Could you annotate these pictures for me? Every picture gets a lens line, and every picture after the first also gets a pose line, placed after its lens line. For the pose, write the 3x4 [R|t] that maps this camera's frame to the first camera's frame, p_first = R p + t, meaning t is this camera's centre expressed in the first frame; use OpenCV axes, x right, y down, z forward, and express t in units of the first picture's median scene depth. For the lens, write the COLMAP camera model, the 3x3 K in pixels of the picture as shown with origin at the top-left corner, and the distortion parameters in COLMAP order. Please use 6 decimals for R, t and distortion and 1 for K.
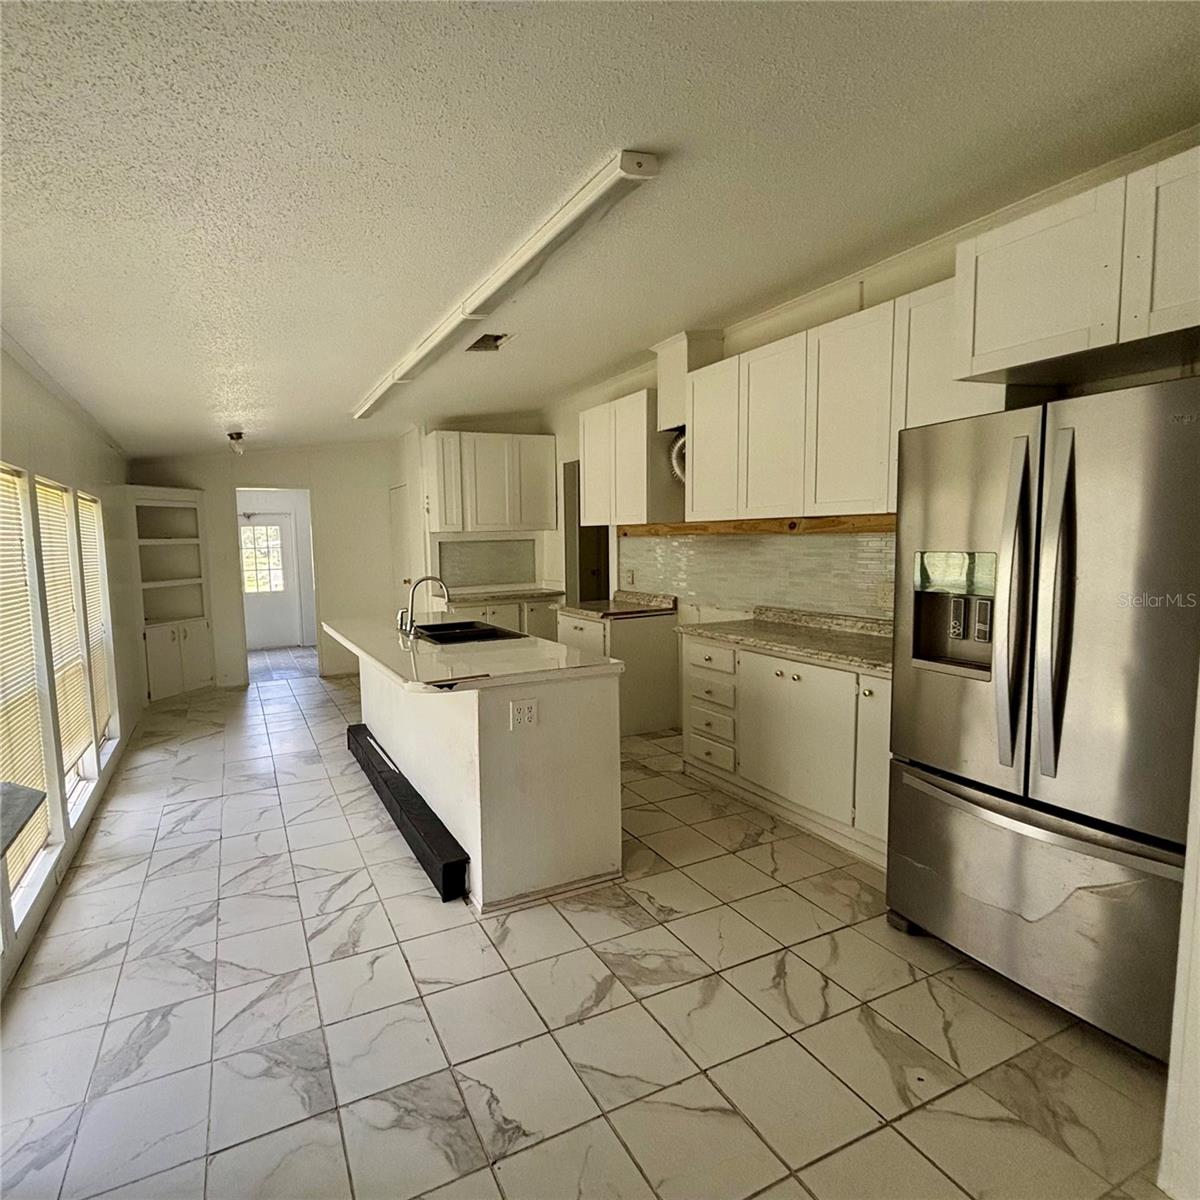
lens RADIAL K [[653.5, 0, 504.4], [0, 653.5, 600.9], [0, 0, 1]] dist [0.001544, -0.000792]
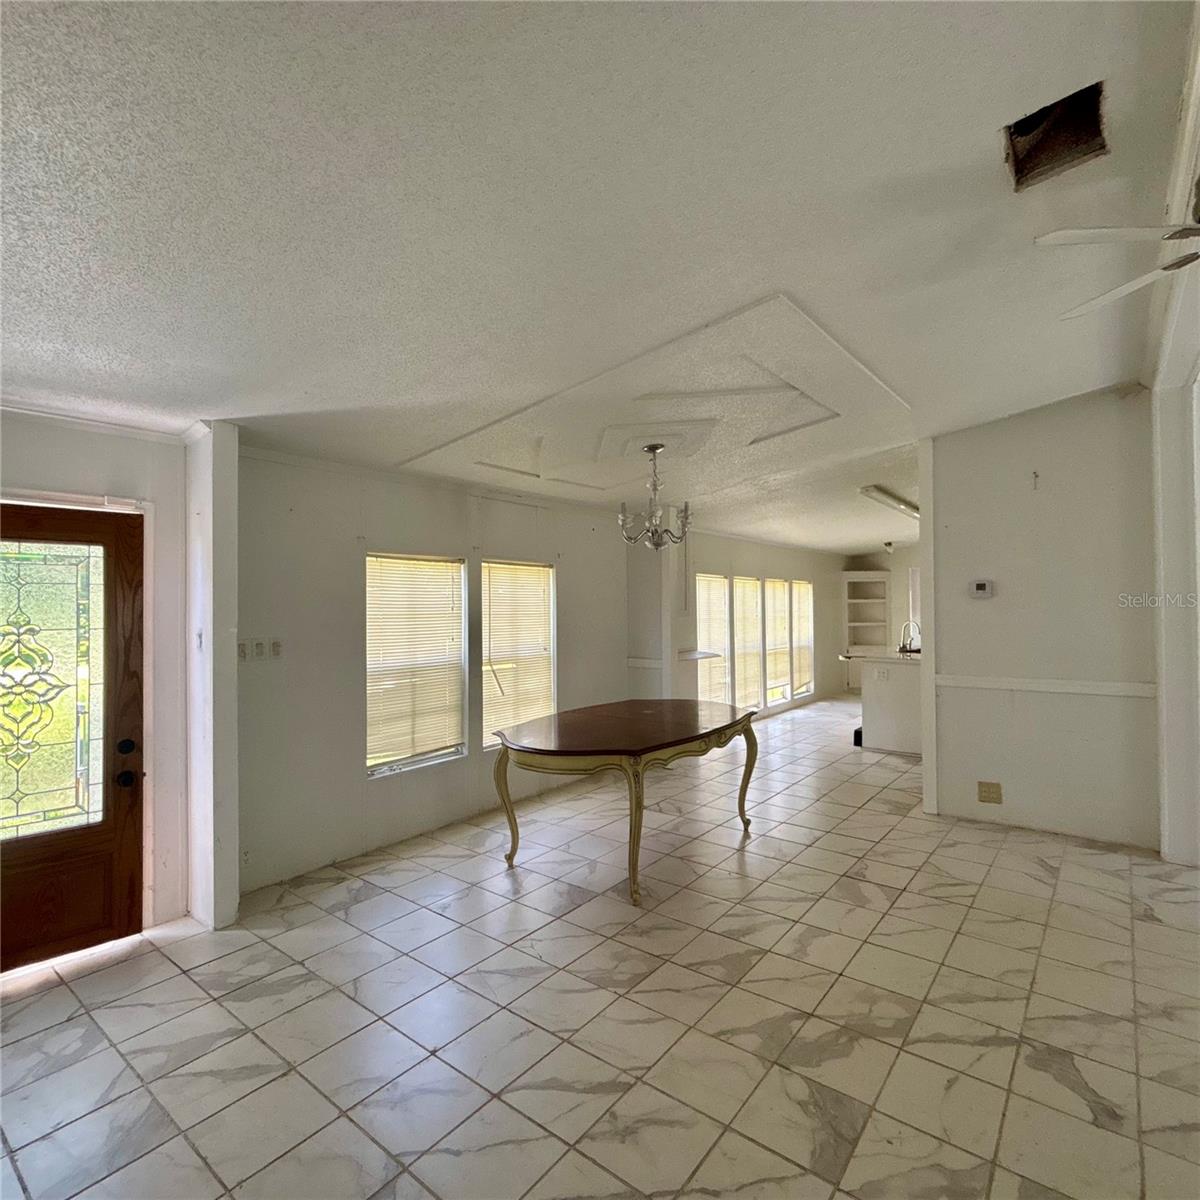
lens RADIAL K [[645.5, 0, 612.3], [0, 645.5, 598.3], [0, 0, 1]] dist [-0.000621, 0.001094]
pose [[0.490469, 0.010460, -0.871396, 1.150758], [-0.085435, 0.995688, -0.036136, 0.044060], [0.867261, 0.092171, 0.489248, -0.782653]]
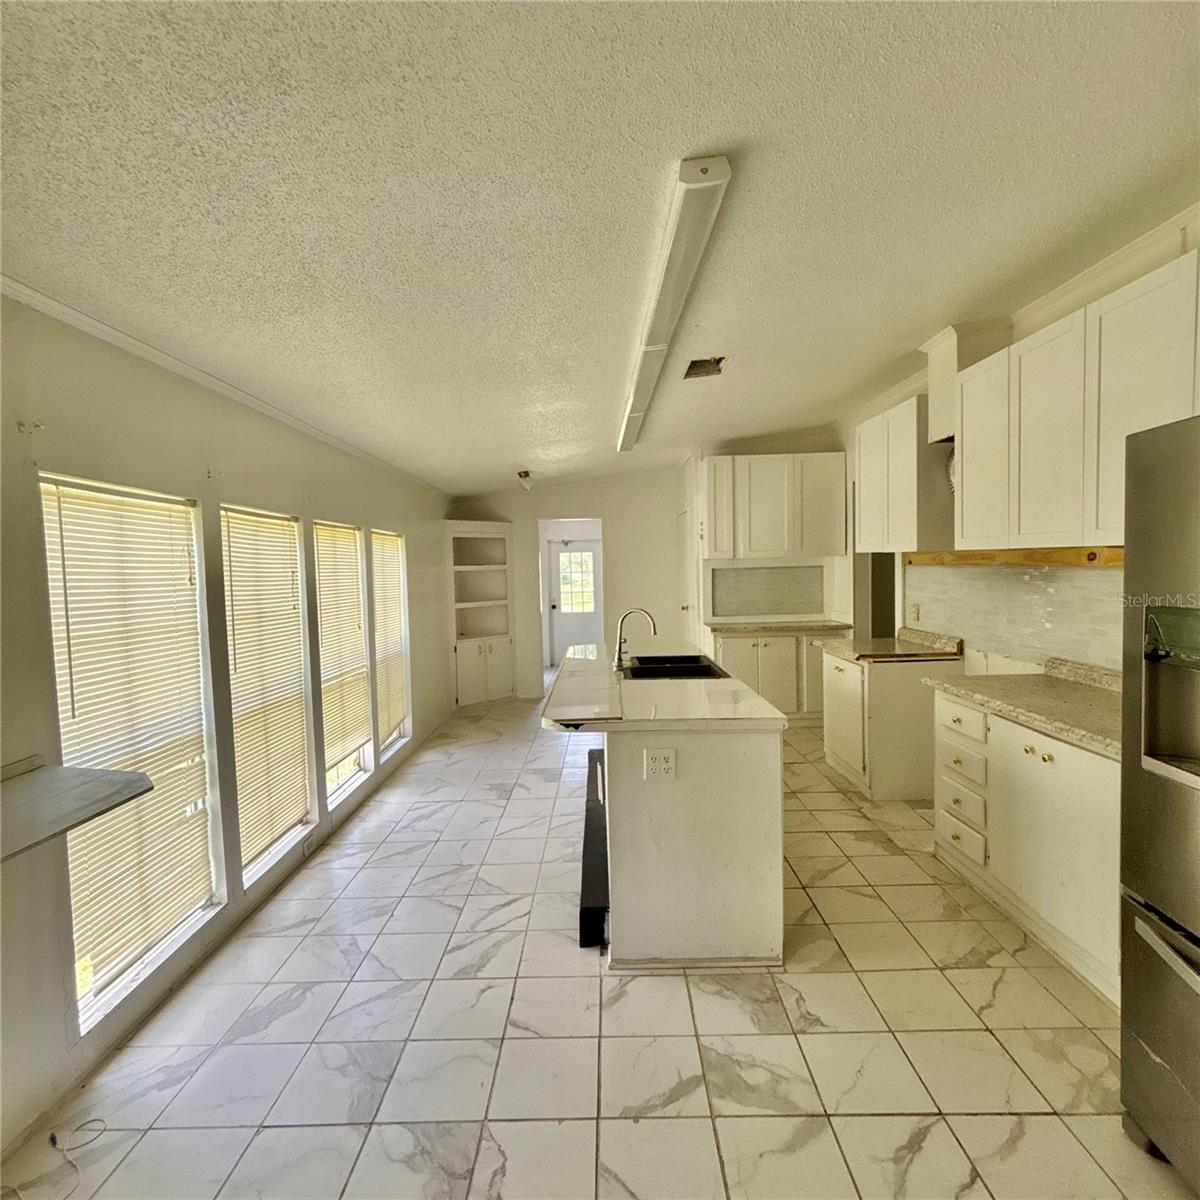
lens RADIAL K [[653.3, 0, 595.5], [0, 653.3, 599.1], [0, 0, 1]] dist [-0.003874, 0.005975]
pose [[0.916466, 0.024342, -0.399372, 0.213844], [-0.037495, 0.998980, -0.025154, -0.024115], [0.398352, 0.038027, 0.916444, 0.067221]]
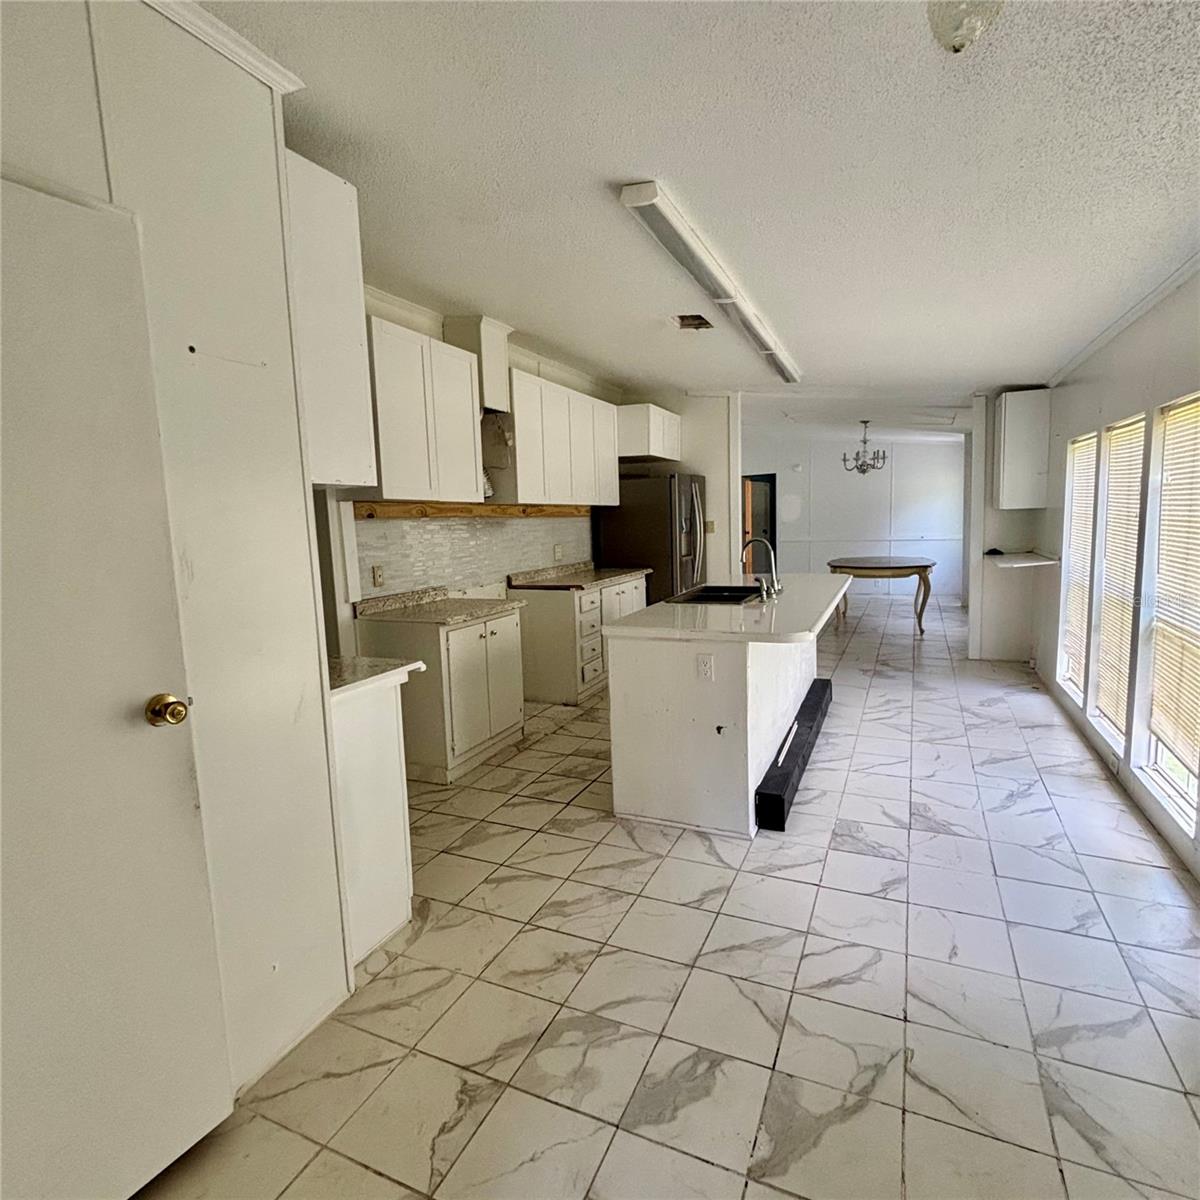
lens RADIAL K [[668.5, 0, 600.0], [0, 668.5, 600.0], [0, 0, 1]] dist [-0.003519, -0.002352]
pose [[-0.671314, -0.037106, 0.740244, -0.723136], [0.125918, 0.978518, 0.163242, -0.141341], [-0.730399, 0.202797, -0.652220, 1.849904]]
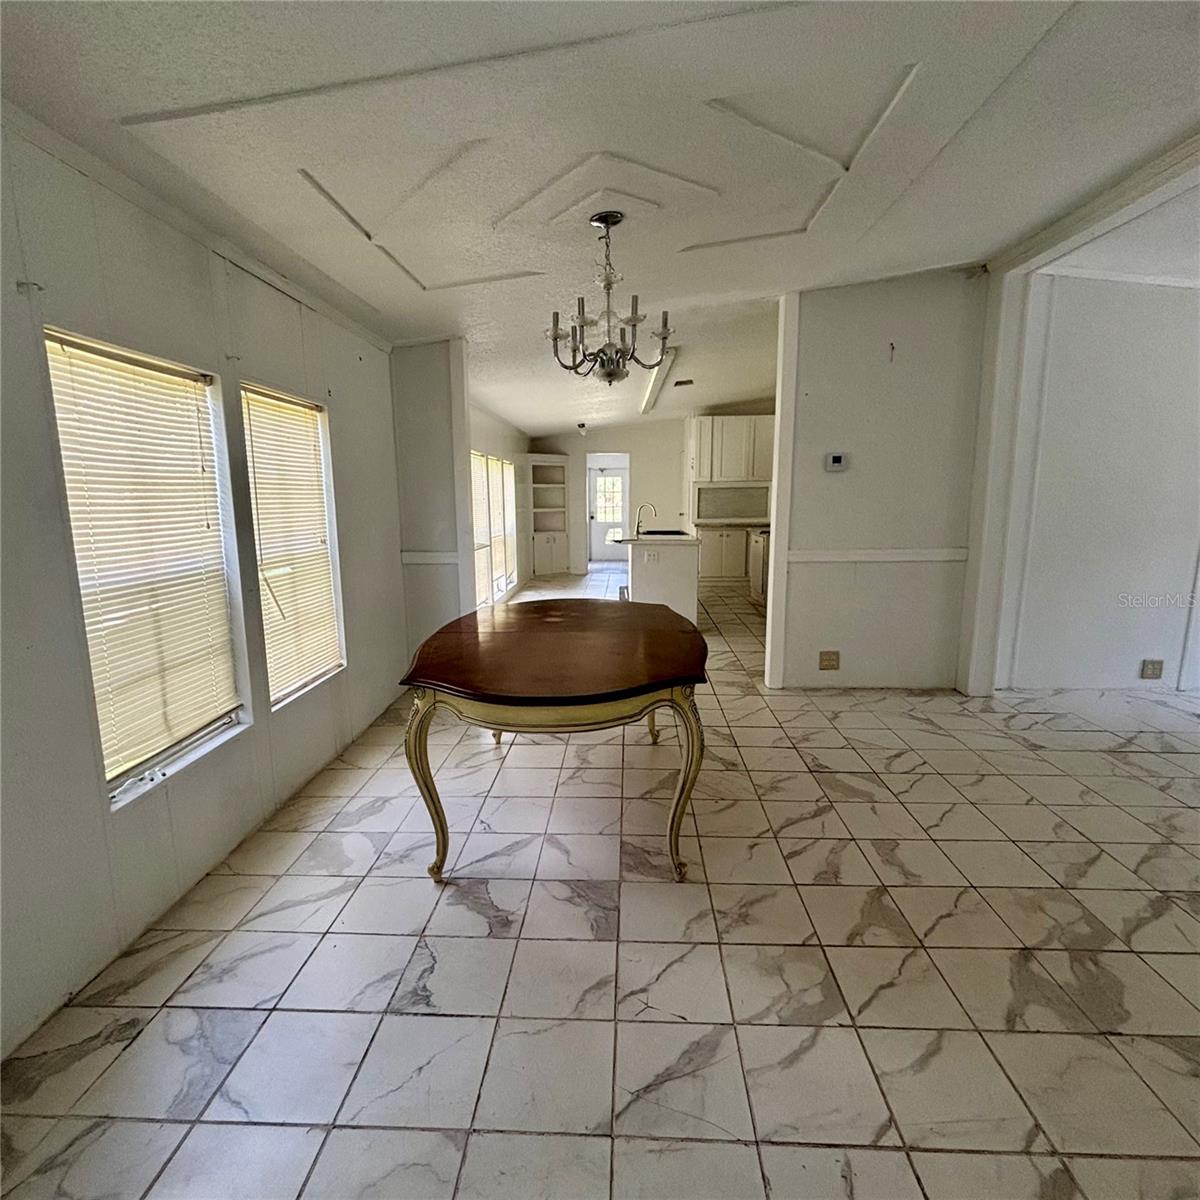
lens RADIAL K [[653.3, 0, 595.5], [0, 653.3, 599.1], [0, 0, 1]] dist [-0.003874, 0.005975]
pose [[0.902306, 0.087094, -0.422207, 0.601922], [-0.057010, 0.994885, 0.083391, 0.097419], [0.427310, -0.051174, 0.902656, -0.885018]]
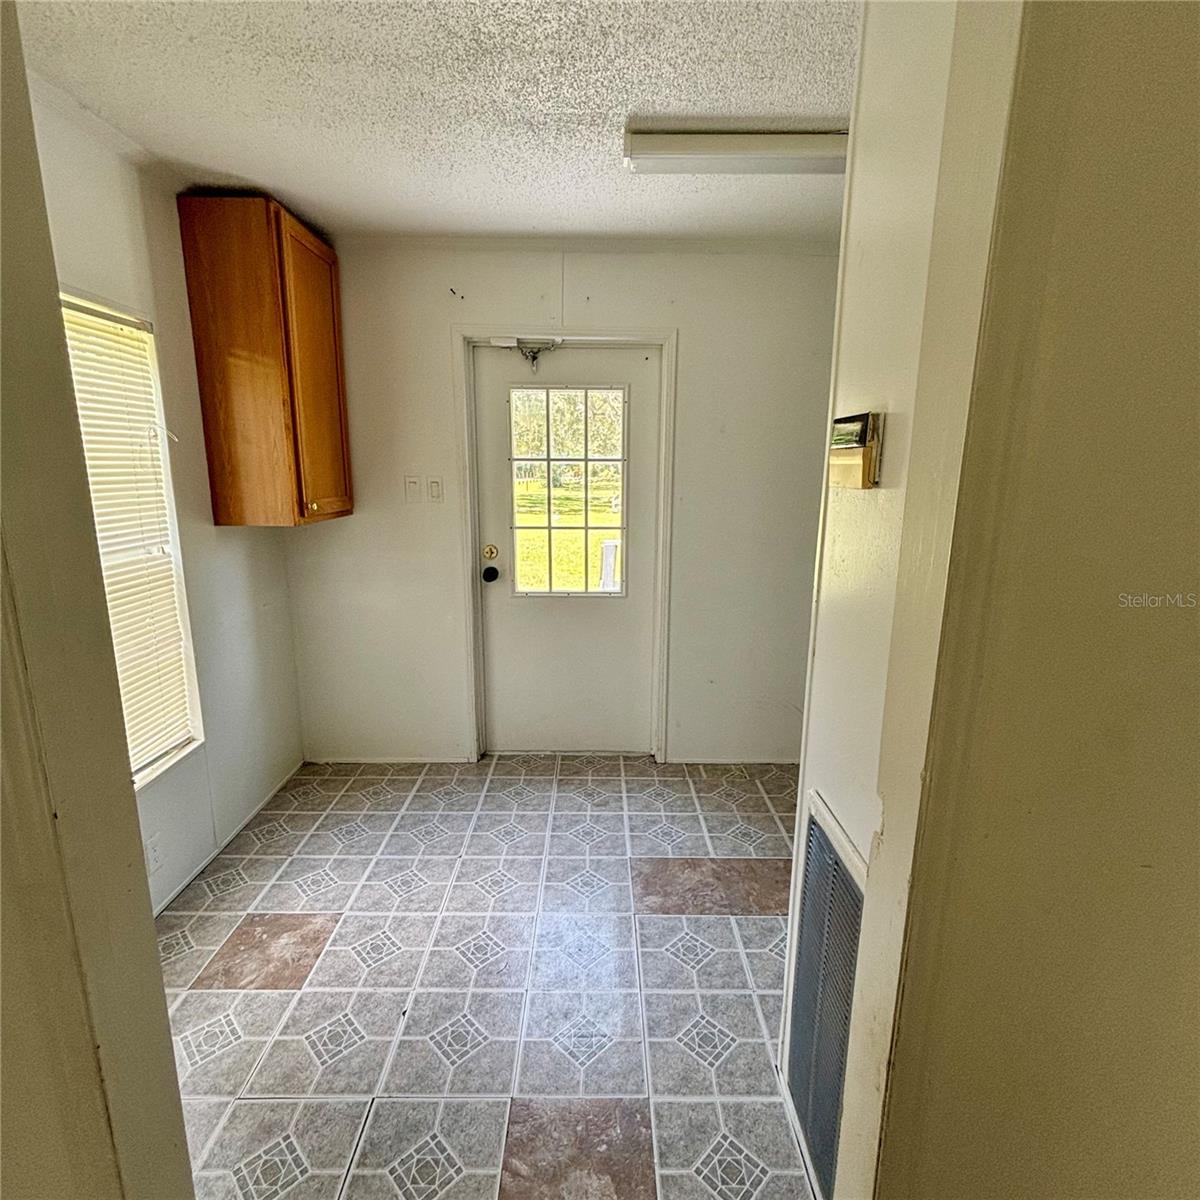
lens RADIAL K [[645.5, 0, 612.3], [0, 645.5, 598.3], [0, 0, 1]] dist [-0.000621, 0.001094]
pose [[0.930445, 0.106800, -0.350523, -0.563529], [-0.068547, 0.990427, 0.119816, -0.127129], [0.359964, -0.087455, 0.928858, 1.712874]]
